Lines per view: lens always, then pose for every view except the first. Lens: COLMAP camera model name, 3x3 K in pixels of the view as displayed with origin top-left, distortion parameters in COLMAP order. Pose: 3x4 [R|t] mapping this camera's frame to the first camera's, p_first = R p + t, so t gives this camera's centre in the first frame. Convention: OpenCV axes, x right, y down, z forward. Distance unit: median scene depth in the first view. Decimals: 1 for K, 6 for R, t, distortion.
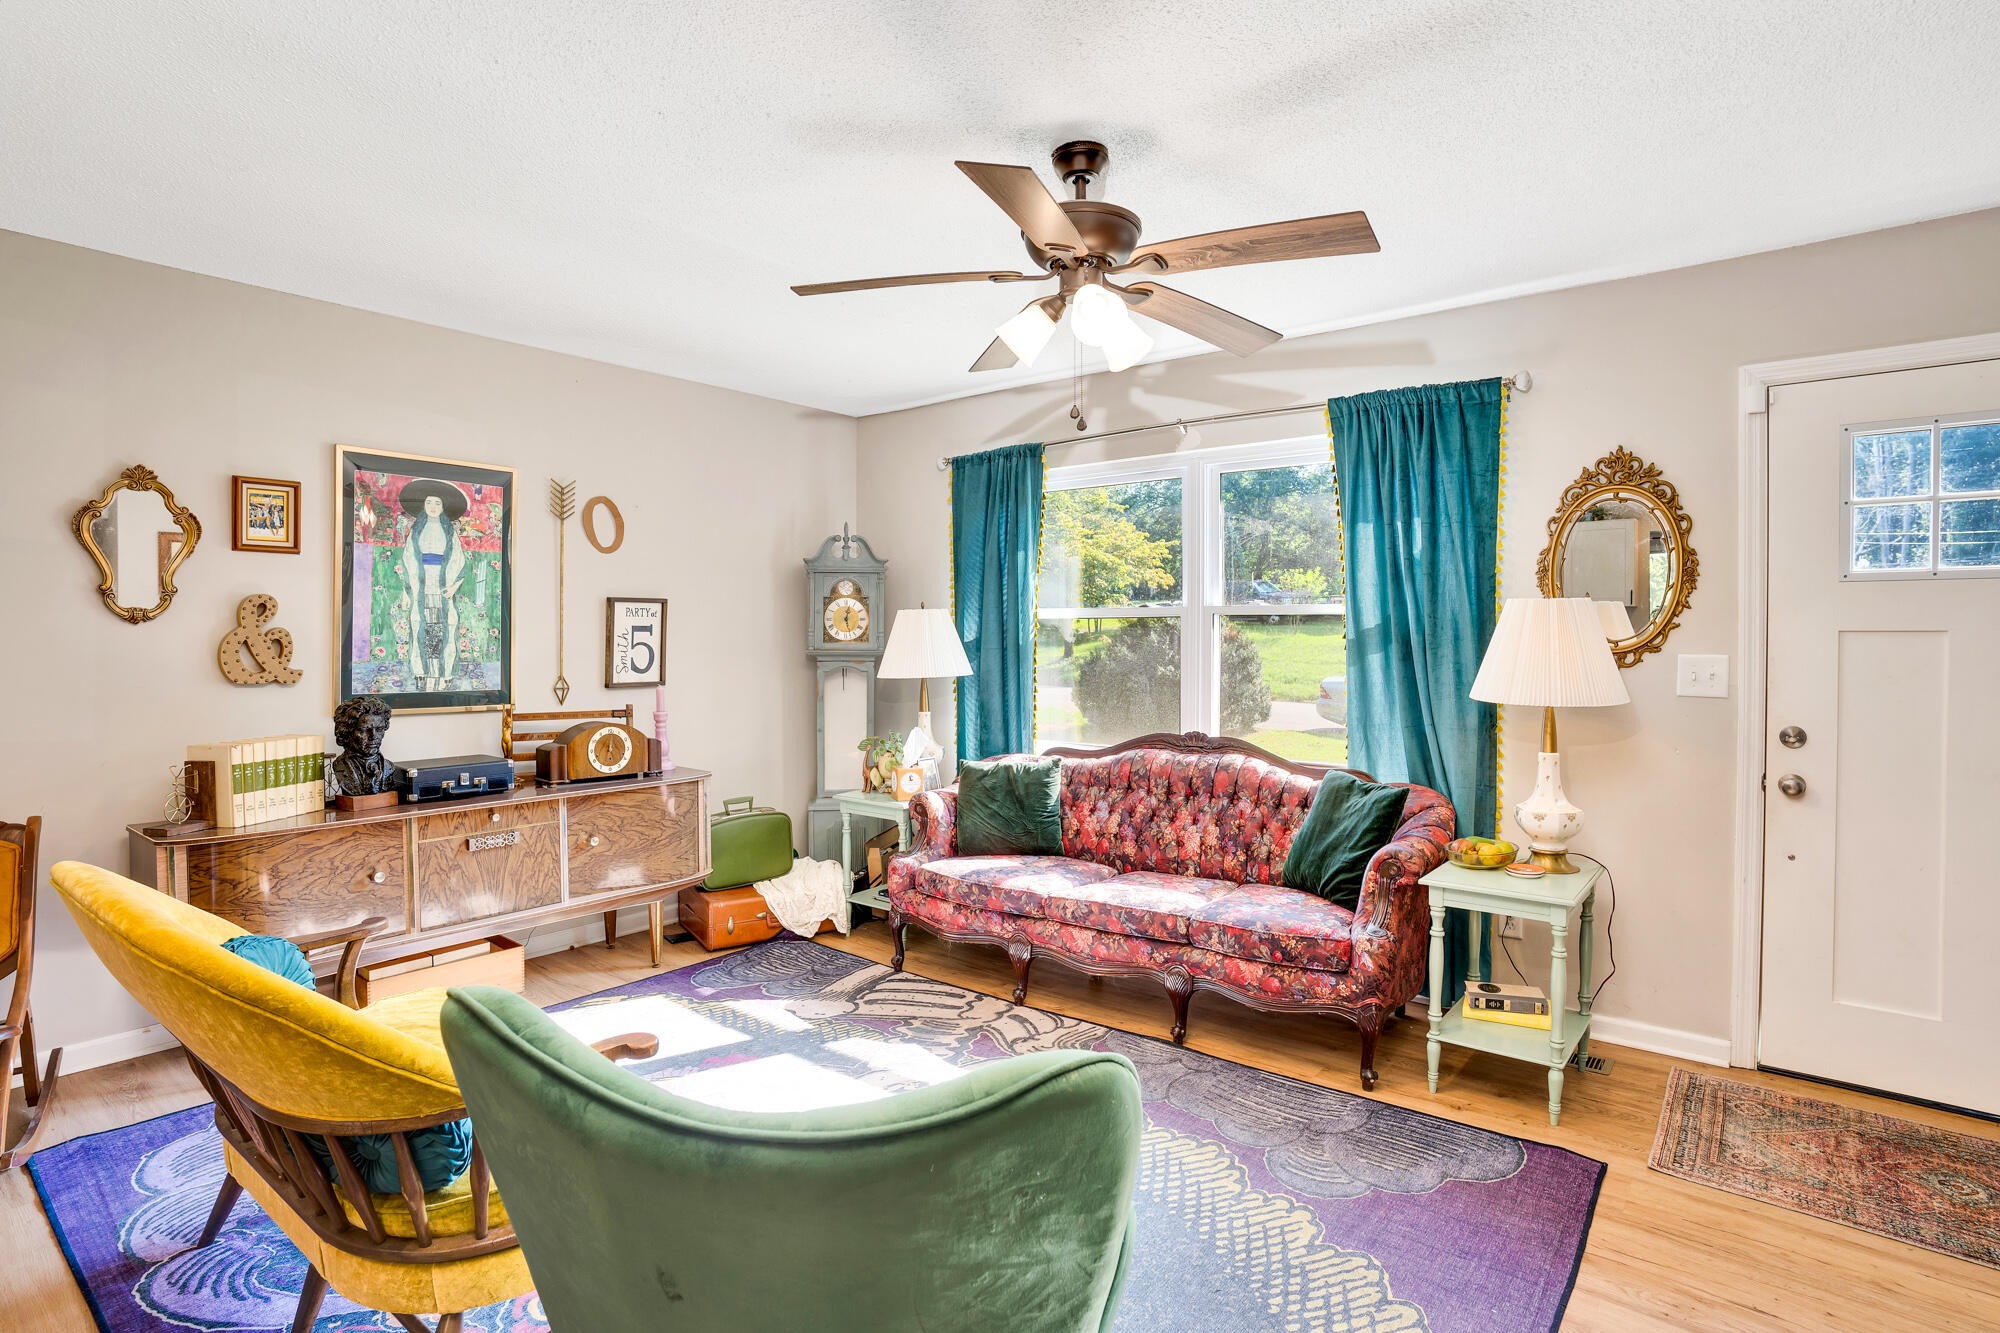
lens RADIAL K [[1017.4, 0, 986.3], [0, 1017.4, 649.0], [0, 0, 1]] dist [-0.036949, 0.010343]
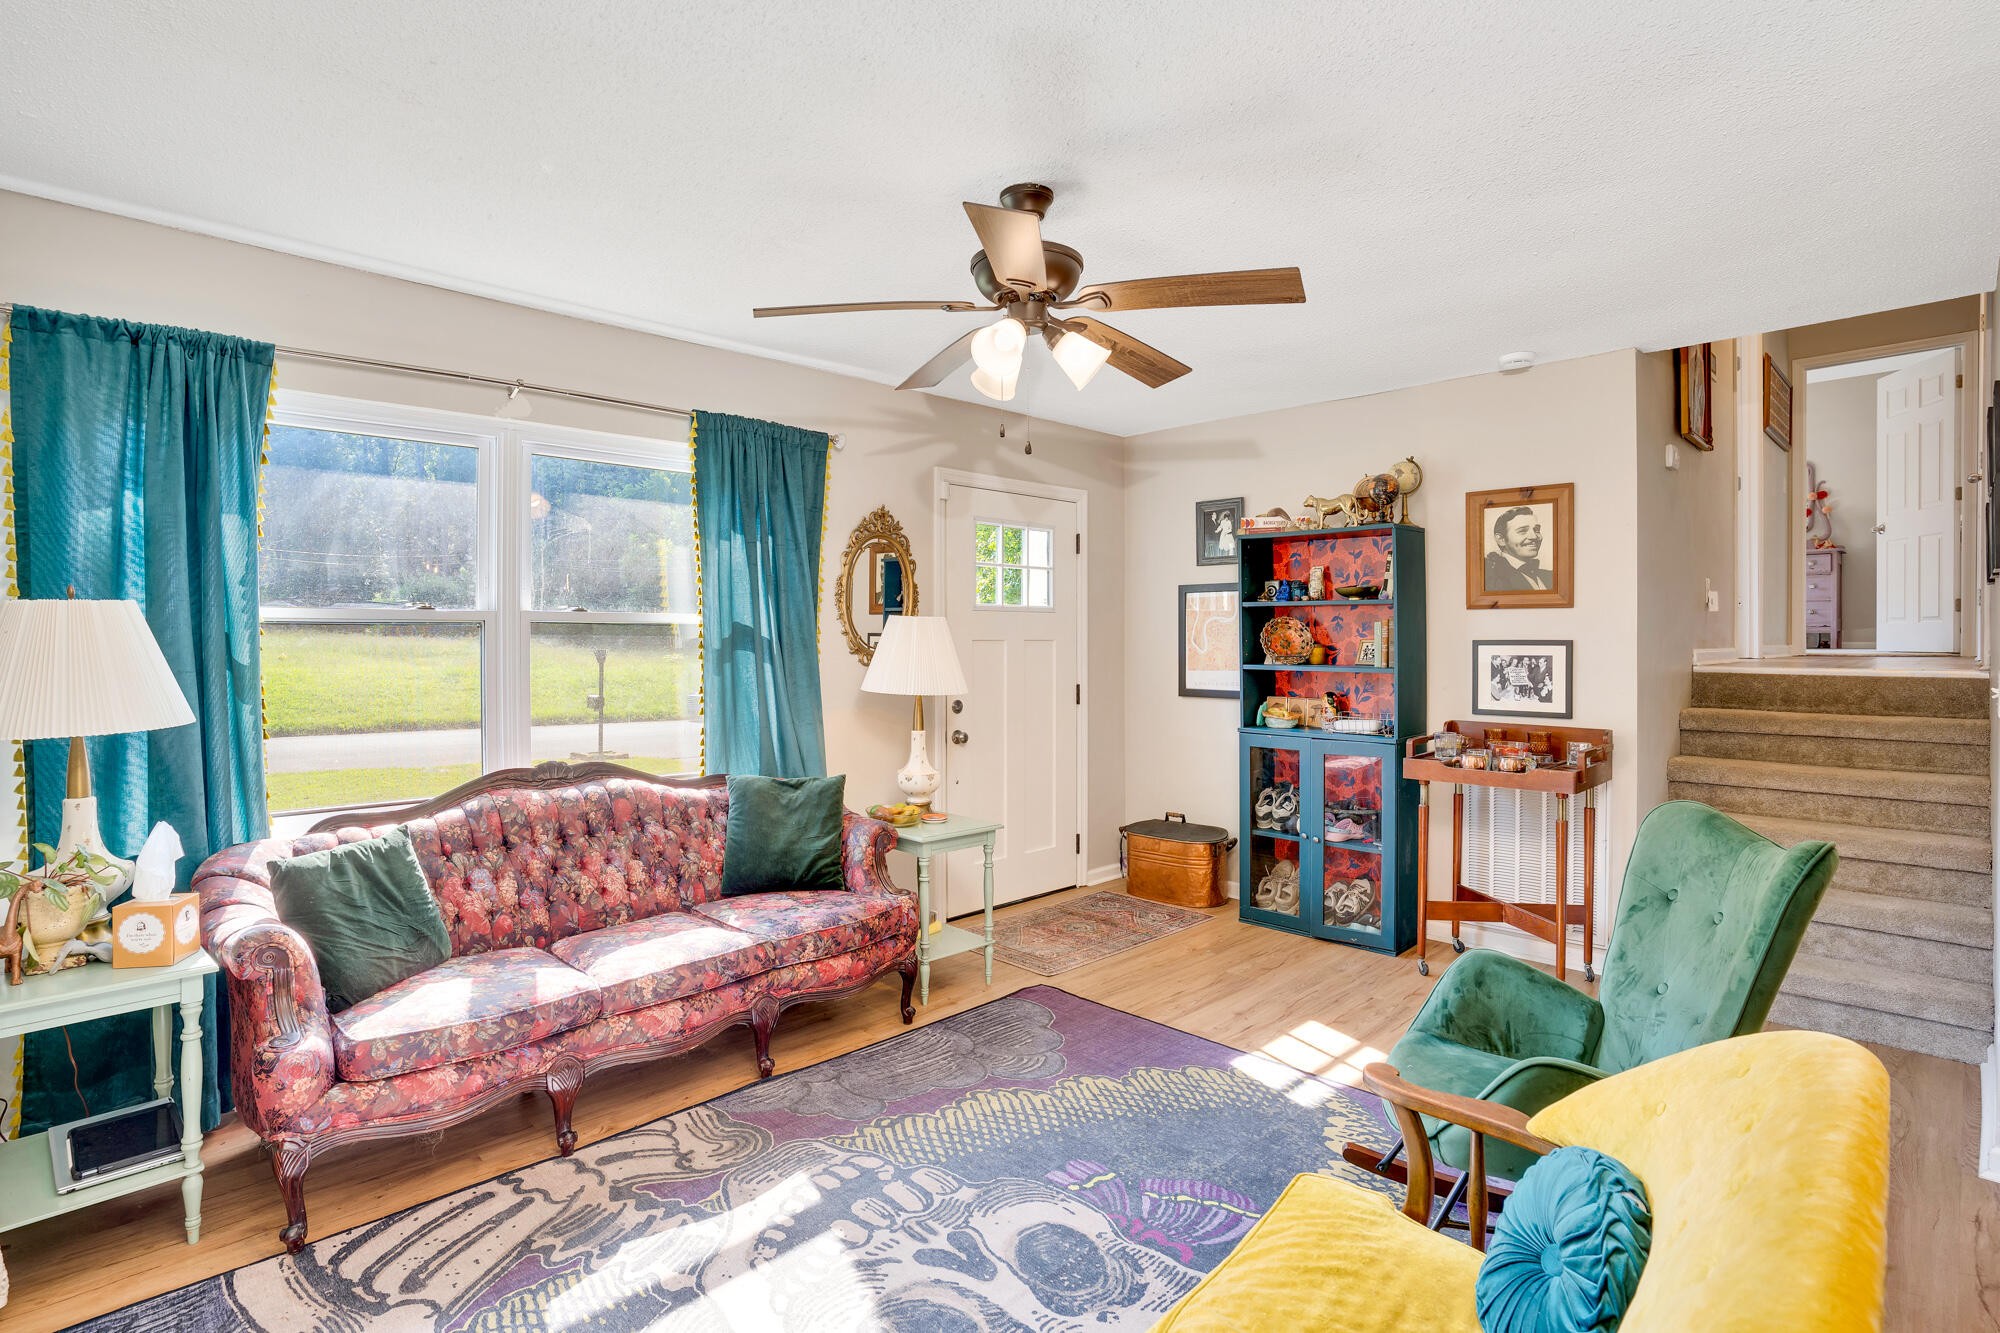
lens RADIAL K [[1017.4, 0, 996.8], [0, 1017.4, 648.5], [0, 0, 1]] dist [-0.036949, 0.010343]
pose [[0.106163, -0.008667, 0.994311, -0.655632], [0.018068, 0.999814, 0.006786, -0.011519], [-0.994185, 0.017245, 0.106300, 0.618215]]
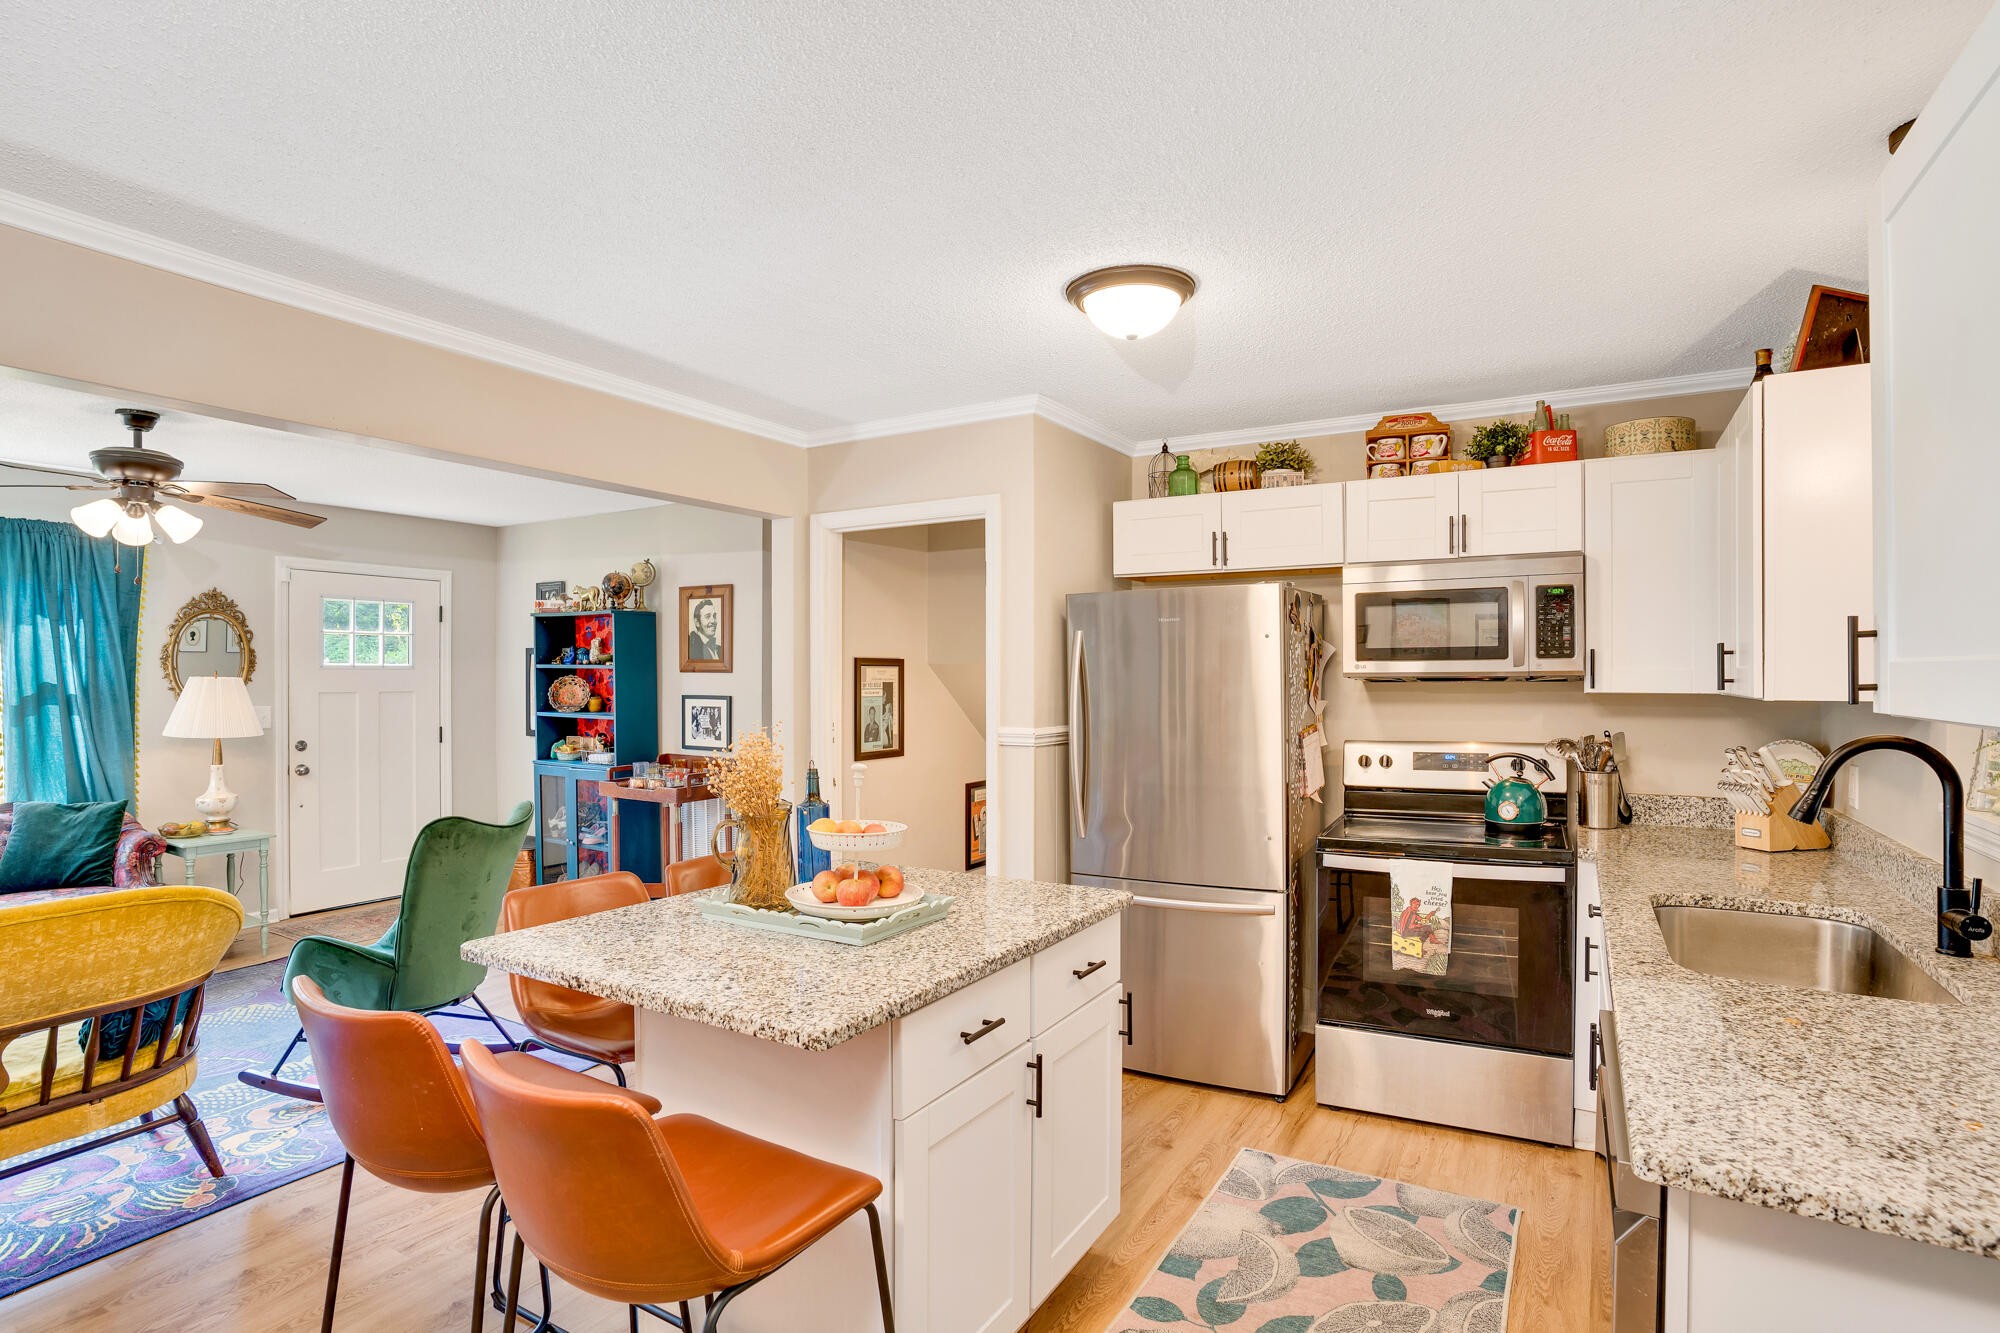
lens RADIAL K [[1017.4, 0, 985.2], [0, 1017.4, 675.2], [0, 0, 1]] dist [-0.036949, 0.010343]
pose [[-0.114693, -0.002114, 0.993399, -1.100896], [0.013370, 0.999904, 0.003671, -0.034573], [-0.993311, 0.013703, -0.114654, -0.114113]]
